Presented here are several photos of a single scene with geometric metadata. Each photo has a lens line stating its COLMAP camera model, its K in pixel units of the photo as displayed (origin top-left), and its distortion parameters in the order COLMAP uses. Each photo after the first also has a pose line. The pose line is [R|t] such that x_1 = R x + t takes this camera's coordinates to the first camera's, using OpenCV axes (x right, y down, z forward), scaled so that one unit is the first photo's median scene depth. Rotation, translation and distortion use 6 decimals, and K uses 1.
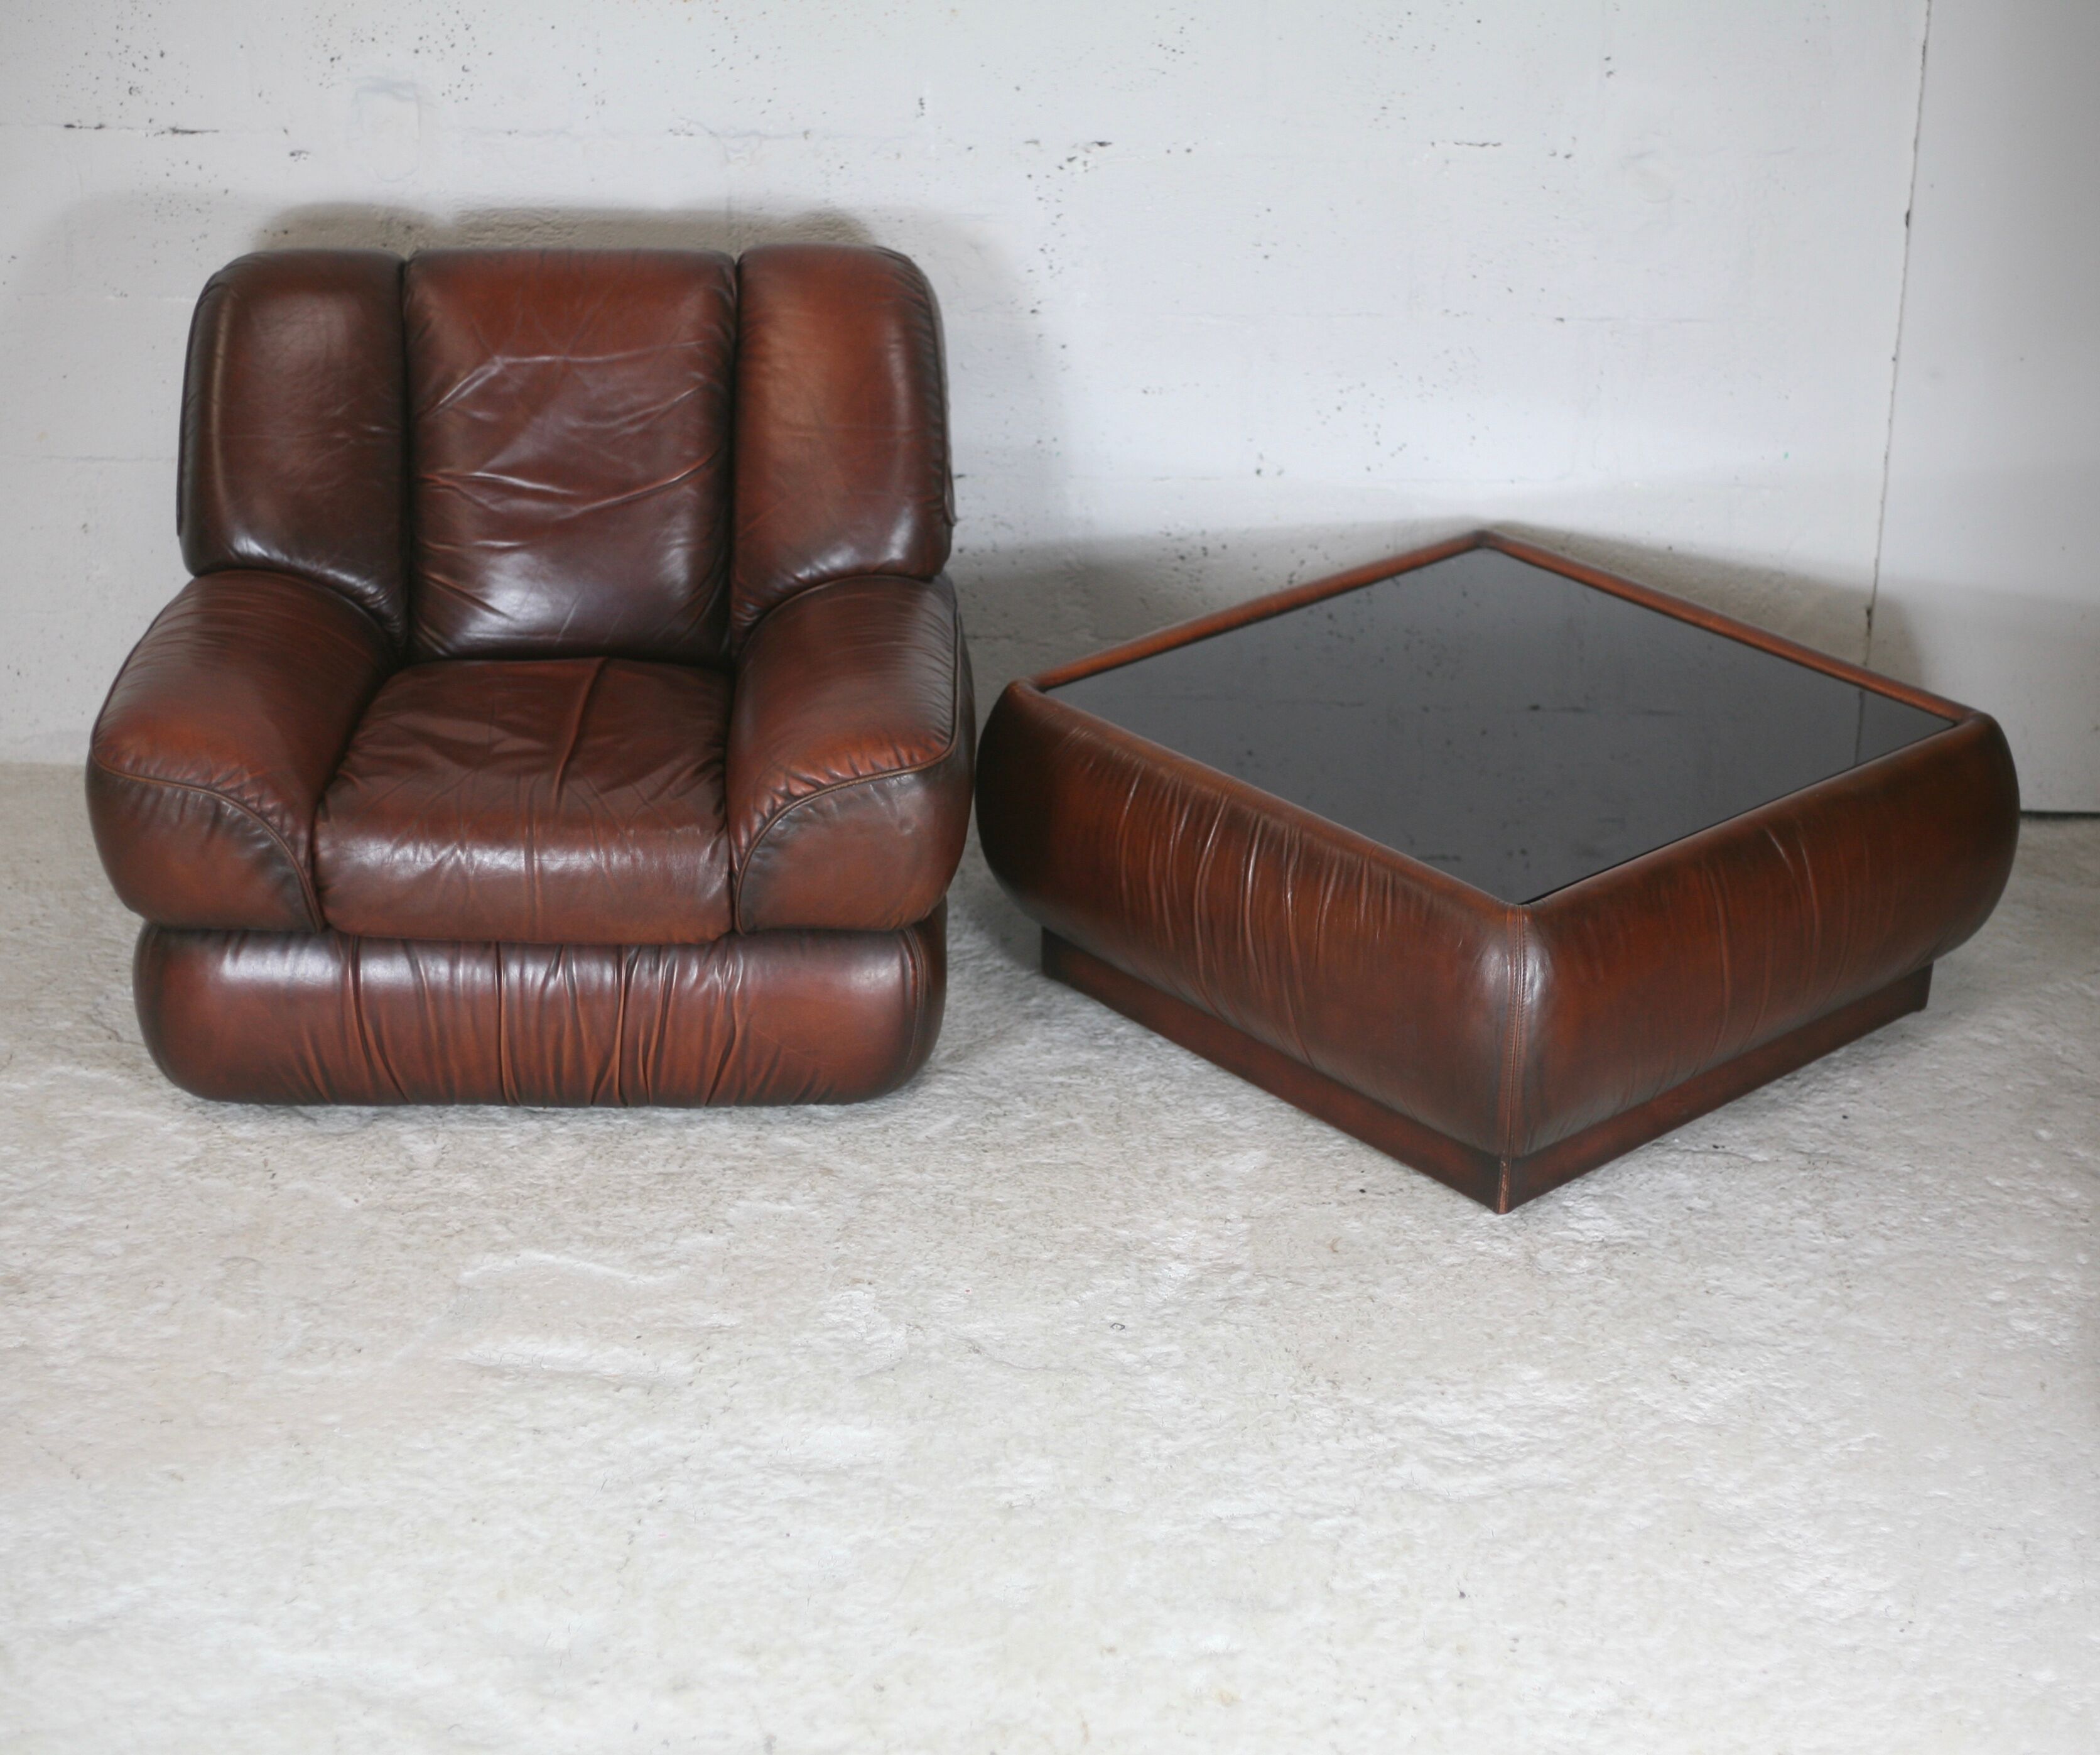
lens RADIAL K [[4067.3, 0, 1050.0], [0, 4067.3, 877.5], [0, 0, 1]] dist [-0.109170, 0.000959]
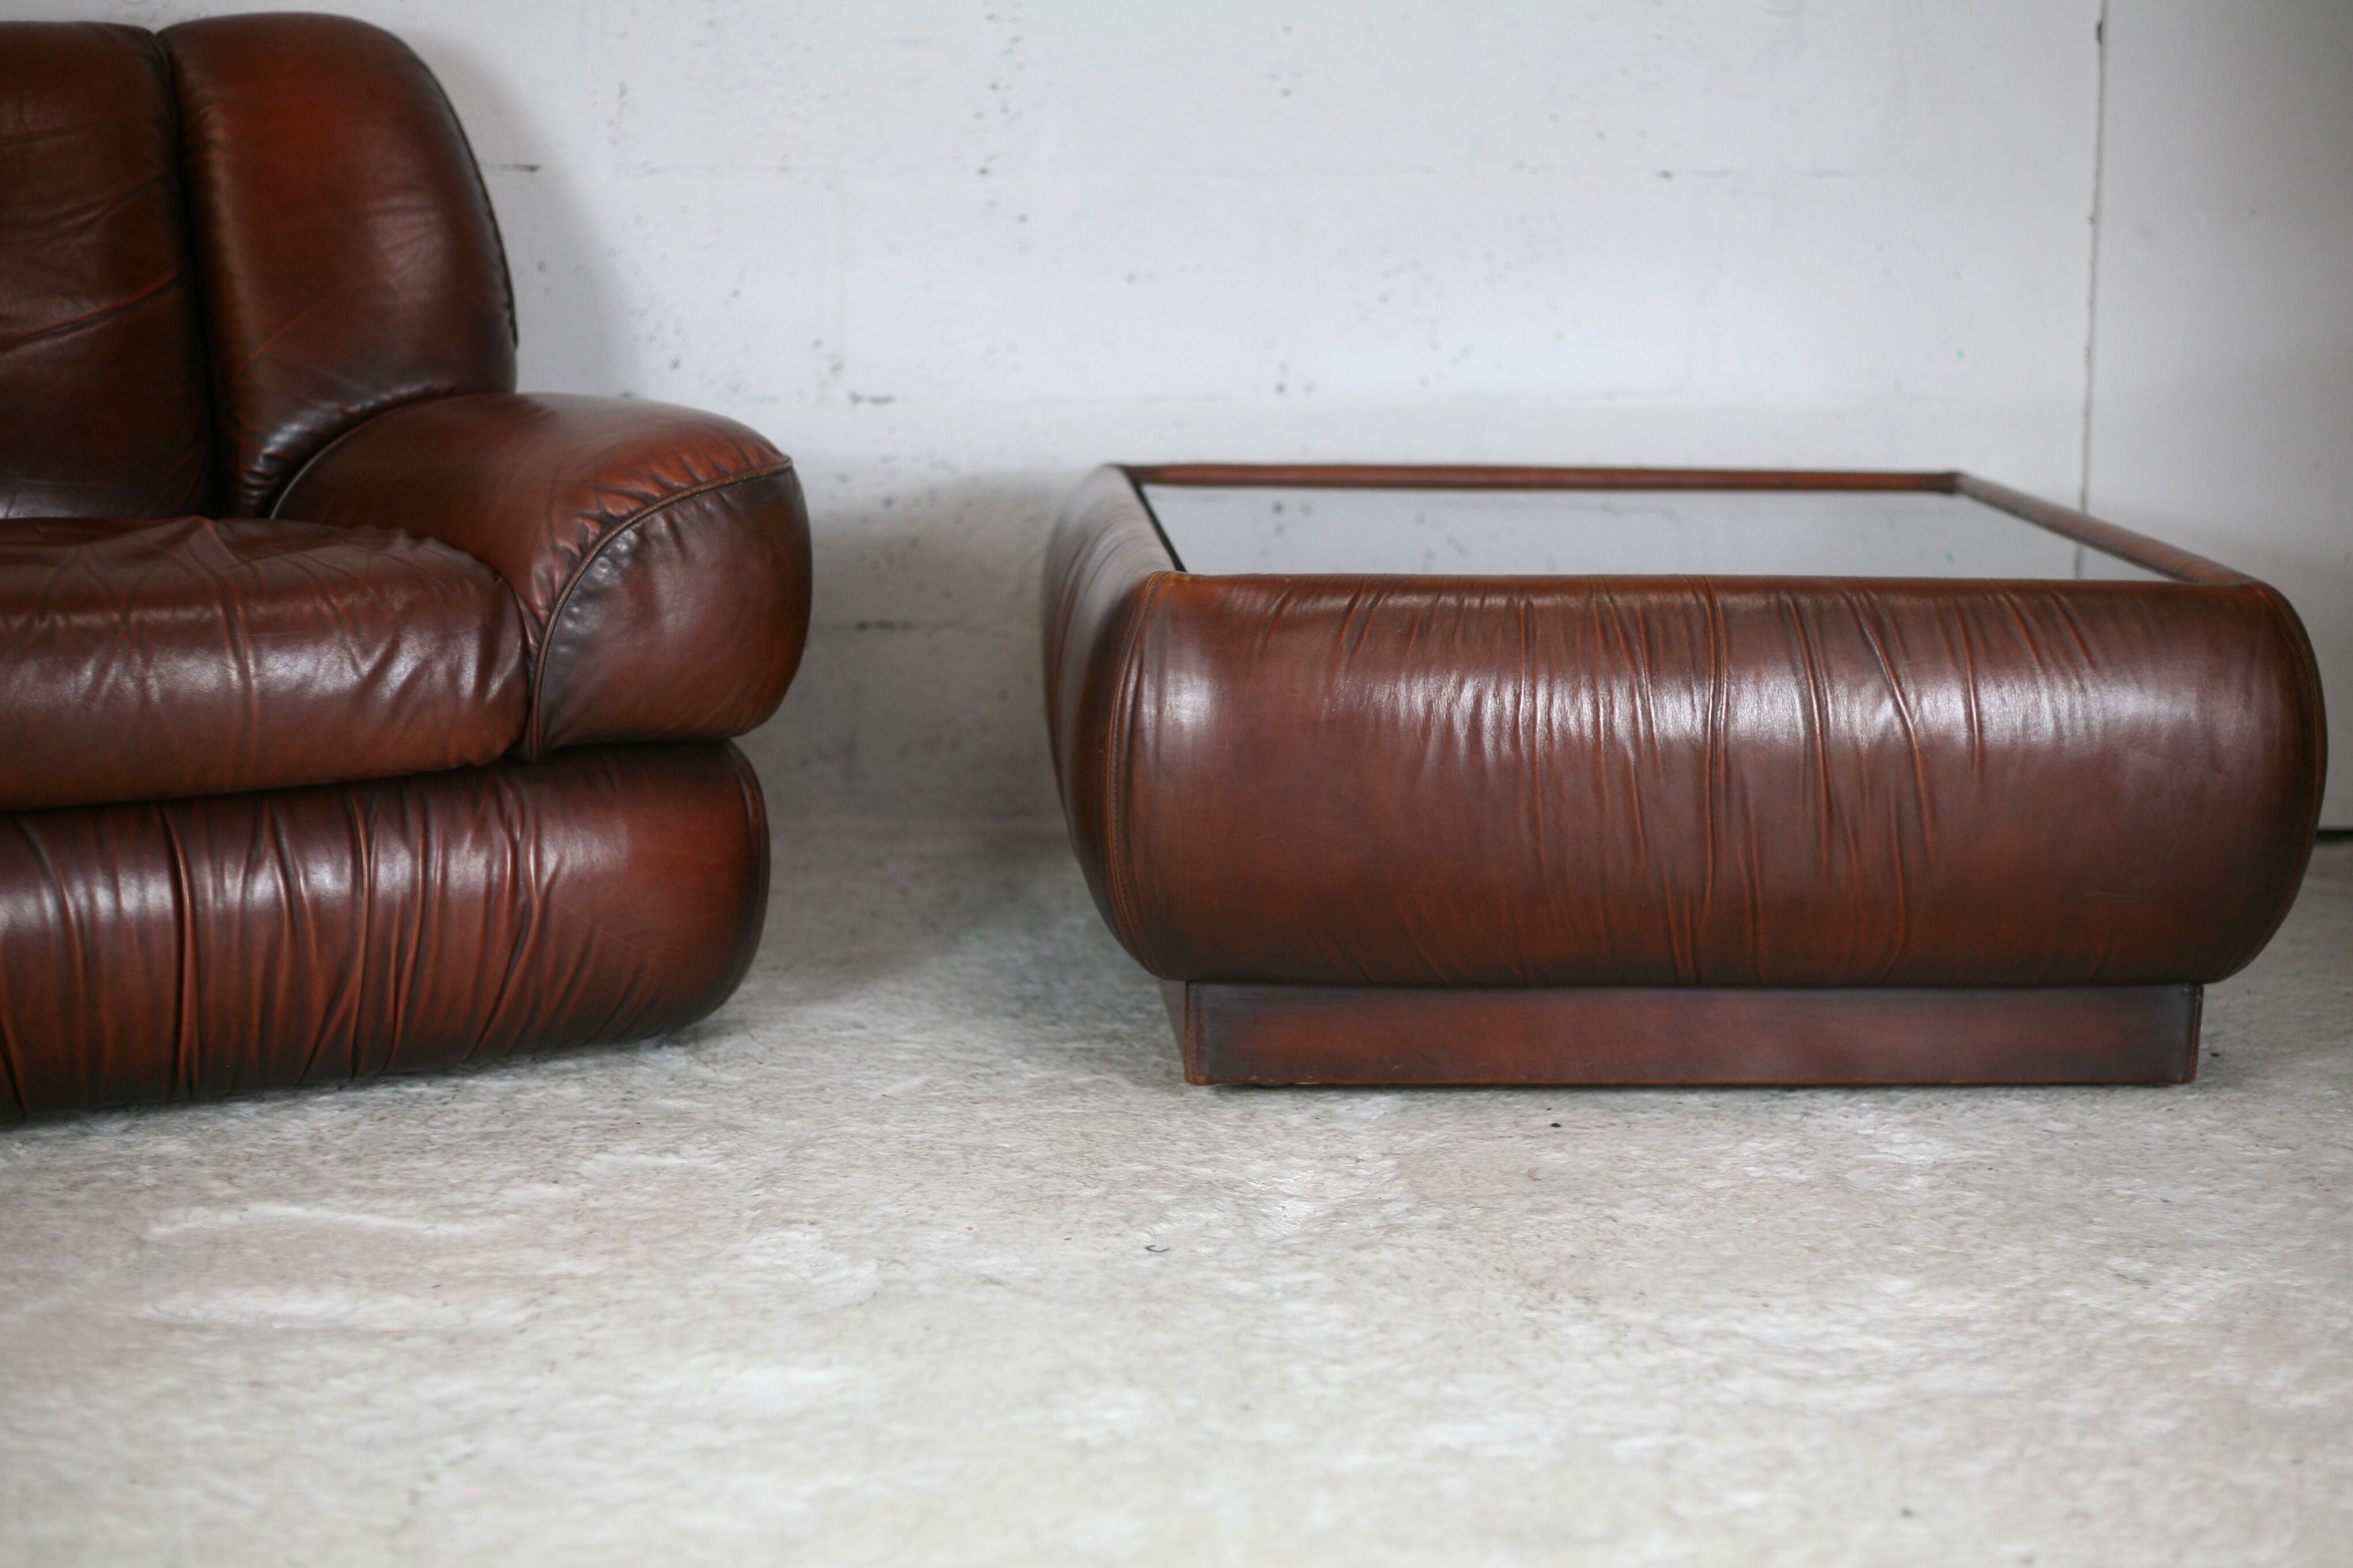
lens RADIAL K [[3717.8, 0, 1168.9], [0, 3717.8, 787.6], [0, 0, 1]] dist [-0.110798, -0.014873]
pose [[0.996067, -0.015666, 0.087209, -0.038061], [0.037268, 0.967023, -0.251946, 0.178829], [-0.080386, 0.254205, 0.963804, 0.426189]]
